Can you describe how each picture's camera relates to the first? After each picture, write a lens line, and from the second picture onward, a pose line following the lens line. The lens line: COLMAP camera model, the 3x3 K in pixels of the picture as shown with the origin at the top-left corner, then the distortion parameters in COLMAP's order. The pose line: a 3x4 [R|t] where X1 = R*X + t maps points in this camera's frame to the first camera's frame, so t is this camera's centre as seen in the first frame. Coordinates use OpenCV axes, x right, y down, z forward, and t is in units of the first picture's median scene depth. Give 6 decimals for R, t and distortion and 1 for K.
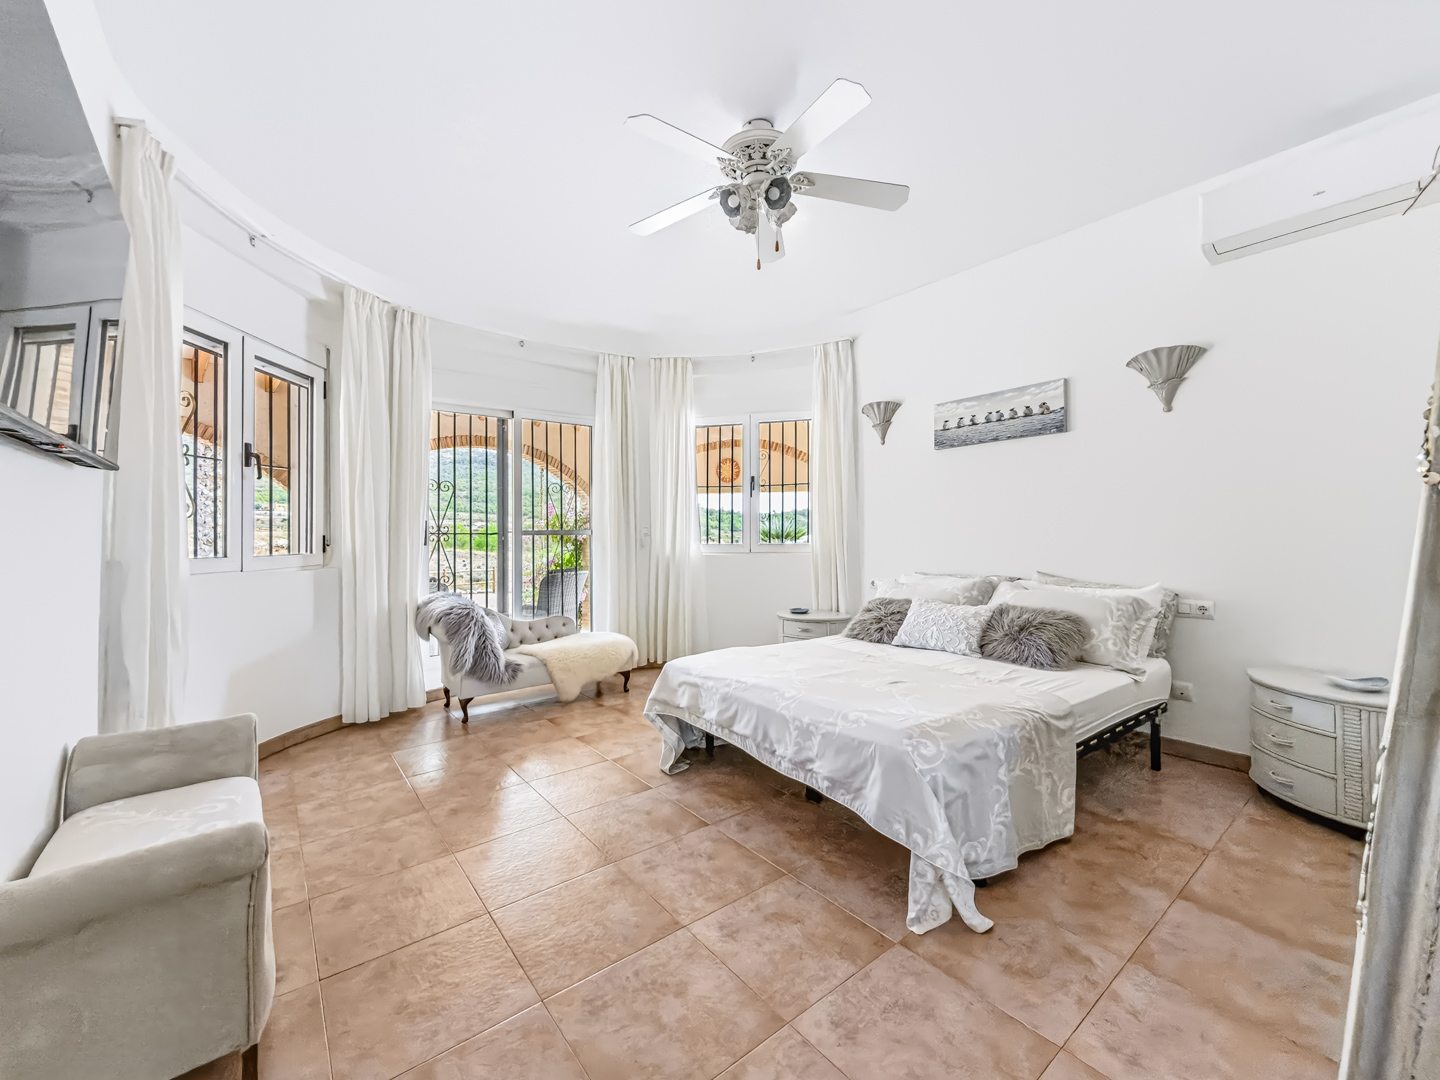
lens RADIAL K [[575.6, 0, 720.1], [0, 575.6, 535.8], [0, 0, 1]] dist [0.001018, 0.000006]
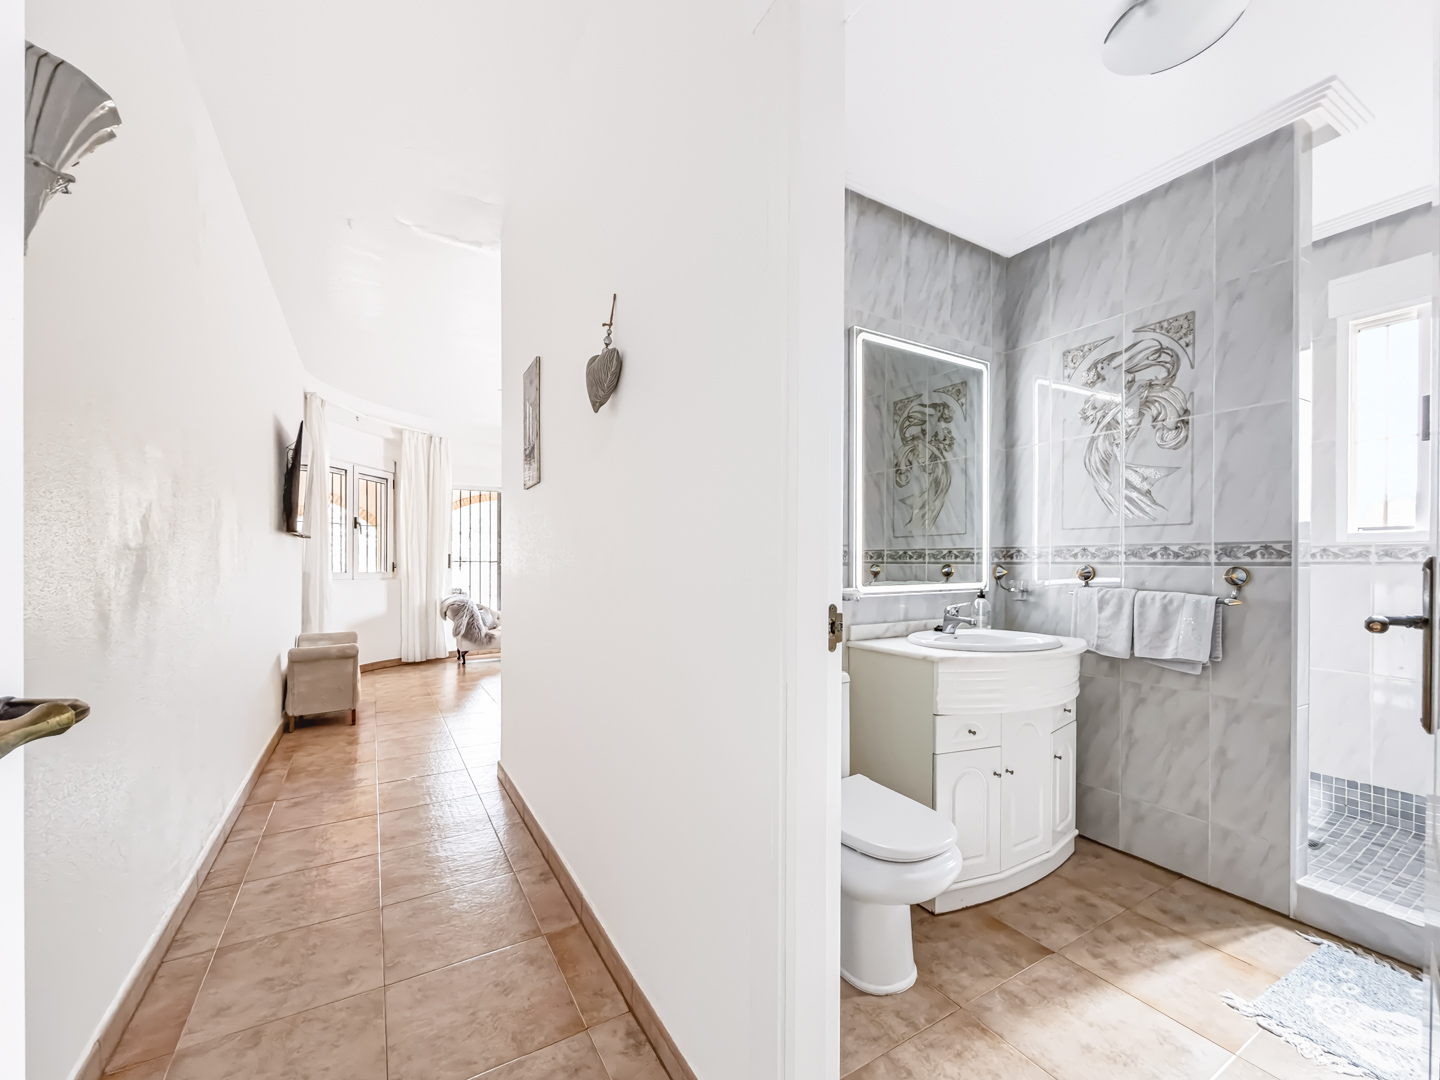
lens RADIAL K [[575.6, 0, 710.2], [0, 575.6, 565.7], [0, 0, 1]] dist [0.001018, 0.000006]
pose [[0.988766, 0.001182, -0.149467, 0.617128], [-0.001036, 0.999999, 0.001056, 0.007414], [0.149468, -0.000889, 0.988766, -0.703614]]
